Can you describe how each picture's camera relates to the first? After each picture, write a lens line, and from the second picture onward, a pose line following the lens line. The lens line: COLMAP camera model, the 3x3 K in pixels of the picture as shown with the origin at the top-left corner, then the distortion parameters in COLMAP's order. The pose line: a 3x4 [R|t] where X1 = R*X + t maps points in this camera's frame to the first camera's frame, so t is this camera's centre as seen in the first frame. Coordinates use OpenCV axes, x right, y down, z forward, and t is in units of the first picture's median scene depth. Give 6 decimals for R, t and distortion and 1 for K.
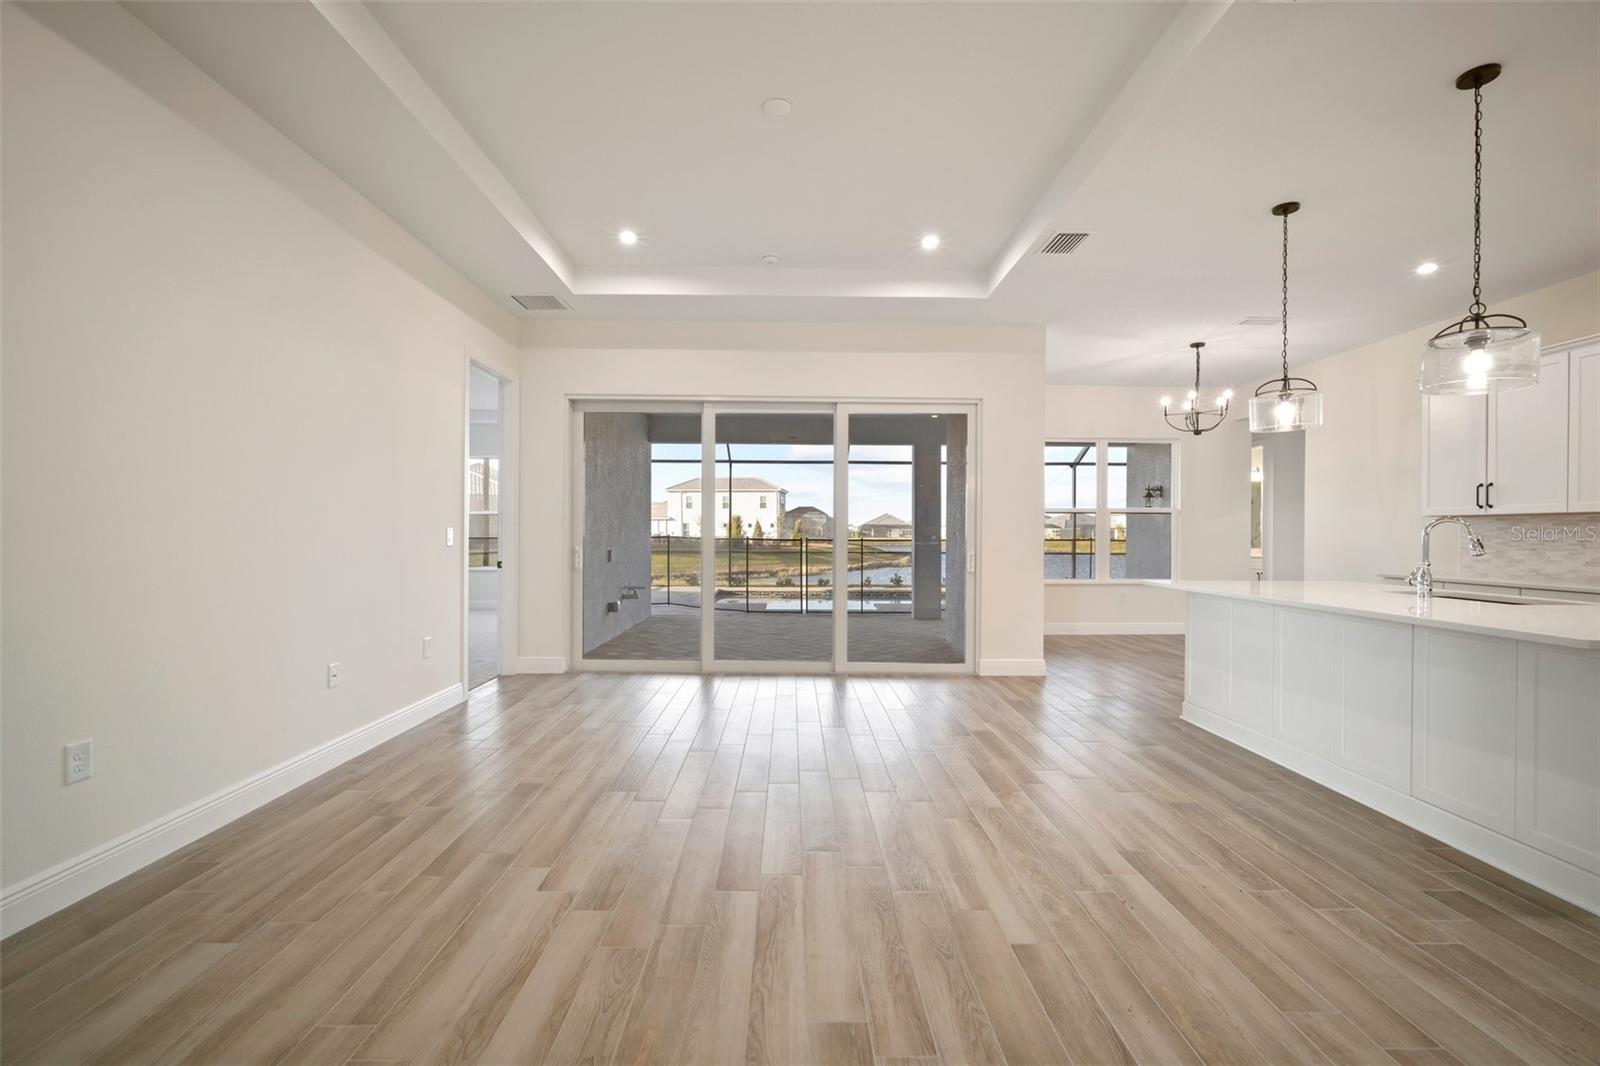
lens RADIAL K [[696.2, 0, 797.9], [0, 696.2, 534.1], [0, 0, 1]] dist [-0.014092, 0.005230]
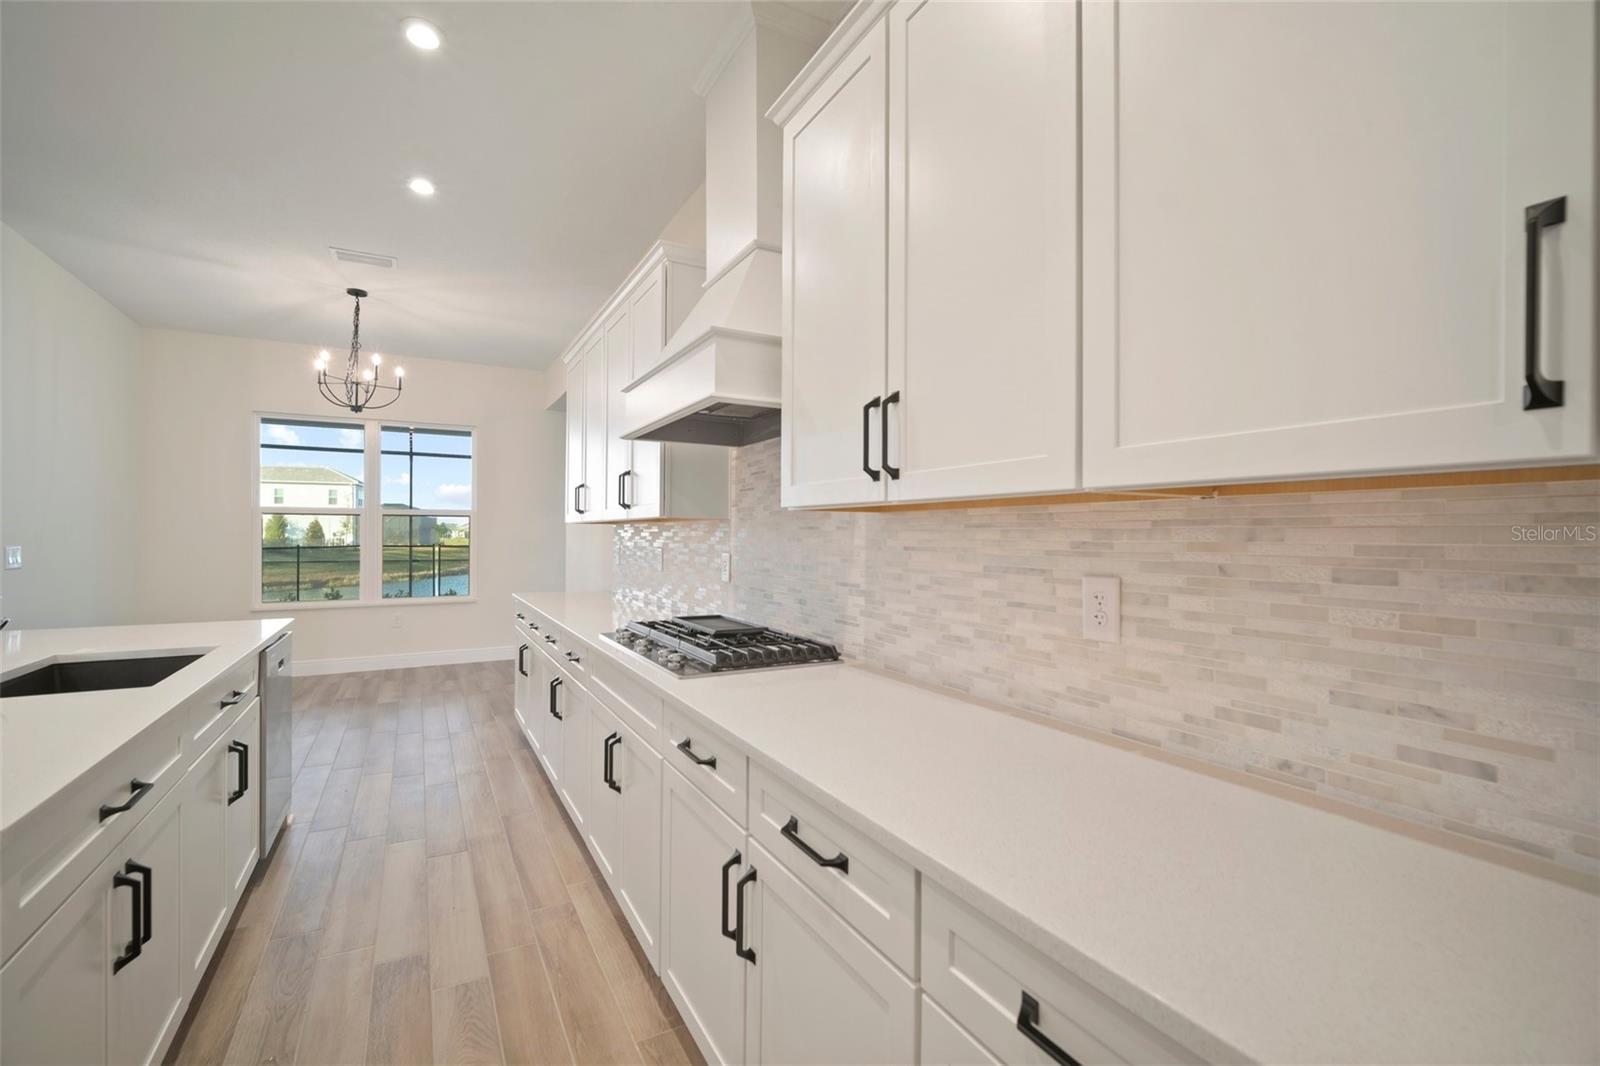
lens RADIAL K [[696.2, 0, 797.9], [0, 696.2, 534.1], [0, 0, 1]] dist [-0.014092, 0.005230]
pose [[0.880741, -0.001916, 0.473594, 1.330630], [0.002140, 0.999998, 0.000066, -0.021238], [-0.473593, 0.000955, 0.880743, 0.238176]]
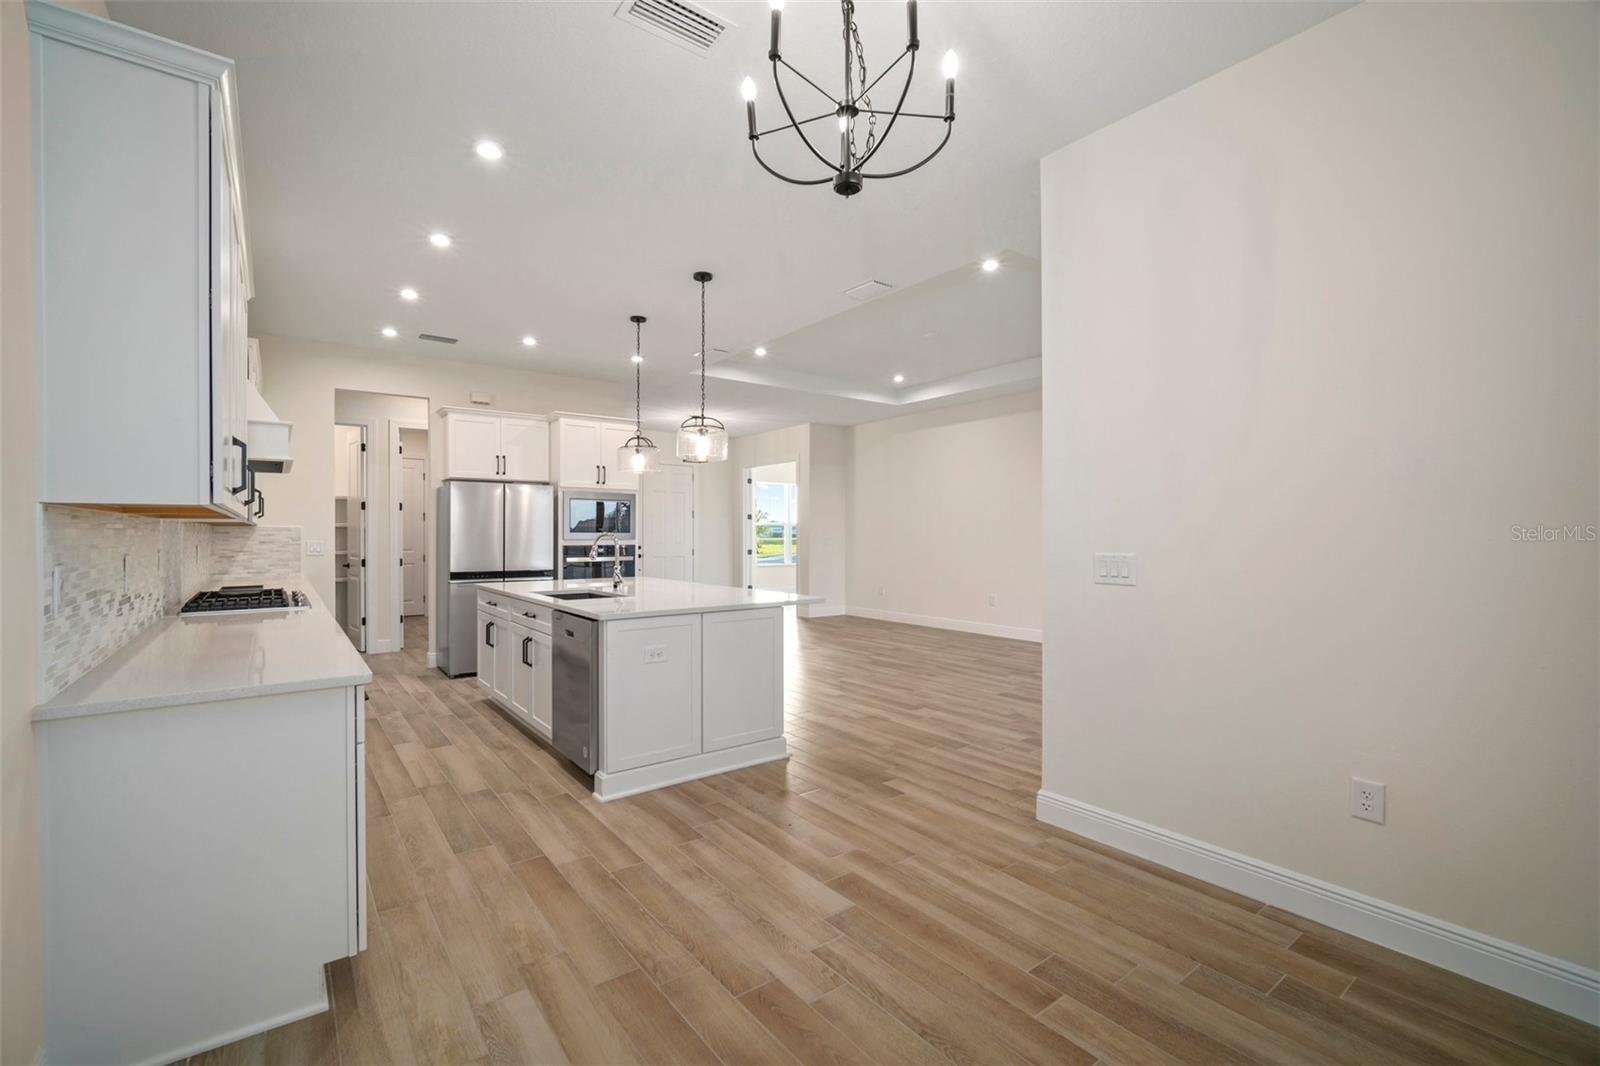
lens RADIAL K [[696.2, 0, 797.9], [0, 696.2, 534.1], [0, 0, 1]] dist [-0.014092, 0.005230]
pose [[-0.803806, -0.004997, -0.594871, 1.552101], [-0.005579, 0.999984, -0.000862, -0.024036], [0.594866, 0.002626, -0.803821, 2.494670]]
